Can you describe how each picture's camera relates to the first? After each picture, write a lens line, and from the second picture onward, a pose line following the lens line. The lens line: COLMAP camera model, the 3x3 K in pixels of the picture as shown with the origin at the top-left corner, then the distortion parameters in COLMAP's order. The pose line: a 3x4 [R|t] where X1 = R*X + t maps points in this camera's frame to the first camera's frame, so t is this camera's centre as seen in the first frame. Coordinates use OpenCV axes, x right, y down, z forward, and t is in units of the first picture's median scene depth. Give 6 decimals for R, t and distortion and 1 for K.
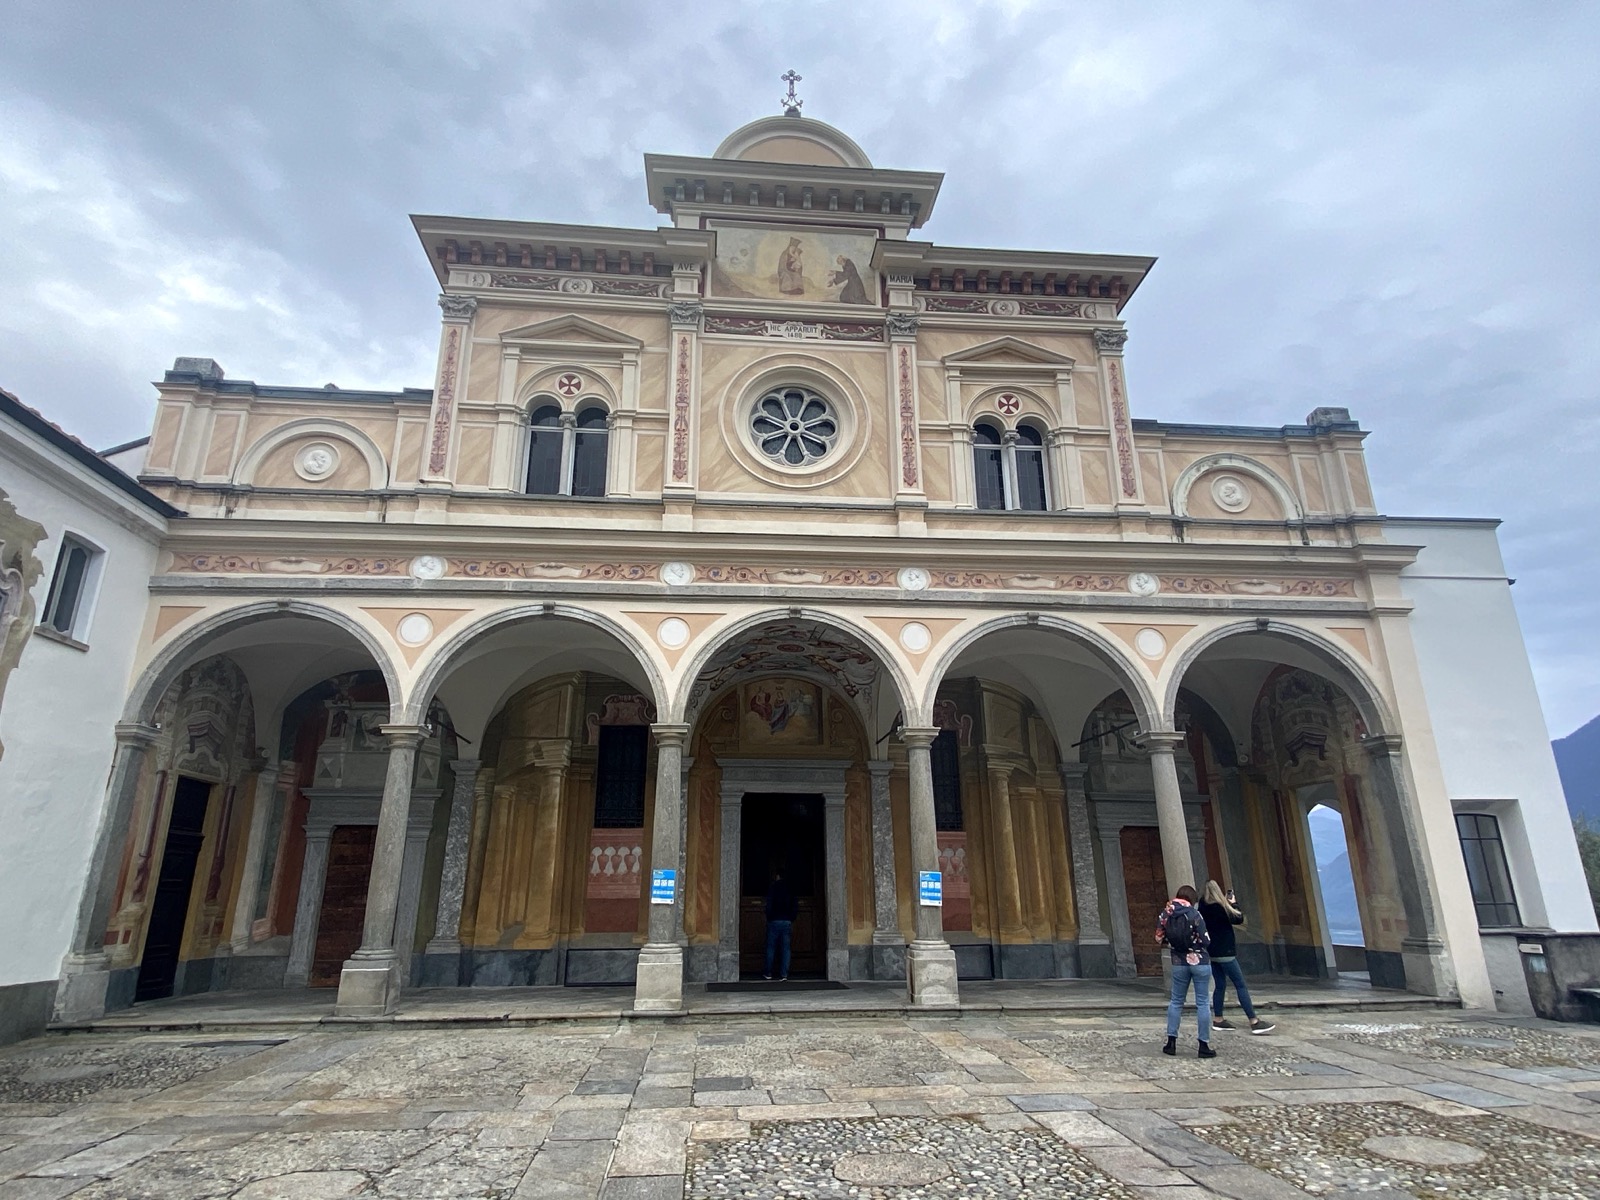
lens RADIAL K [[887.8, 0, 796.9], [0, 887.8, 603.2], [0, 0, 1]] dist [0.060817, -0.000804]
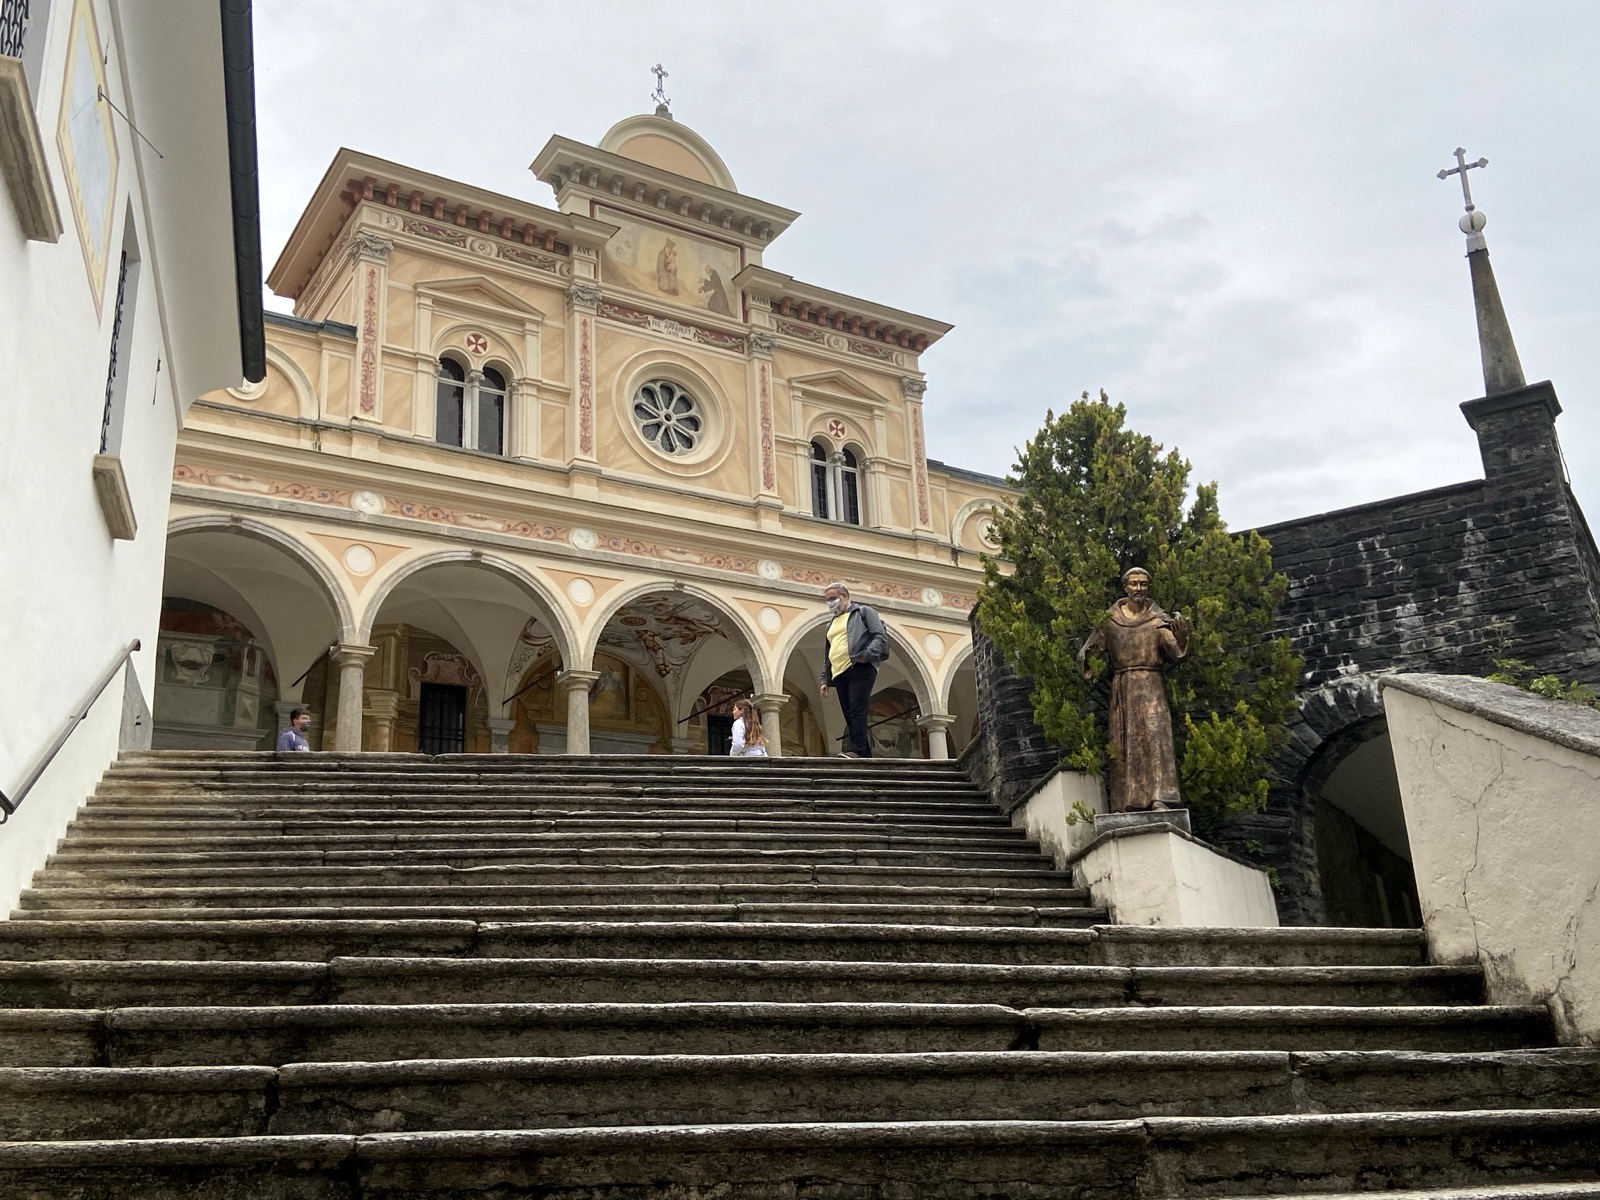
lens RADIAL K [[1512.7, 0, 800.0], [0, 1512.7, 600.0], [0, 0, 1]] dist [0.089734, 0.005053]
pose [[0.888676, 0.112413, 0.444542, -0.653859], [-0.100584, 0.993662, -0.050194, 0.098785], [-0.447367, -0.000108, 0.894351, -0.723930]]
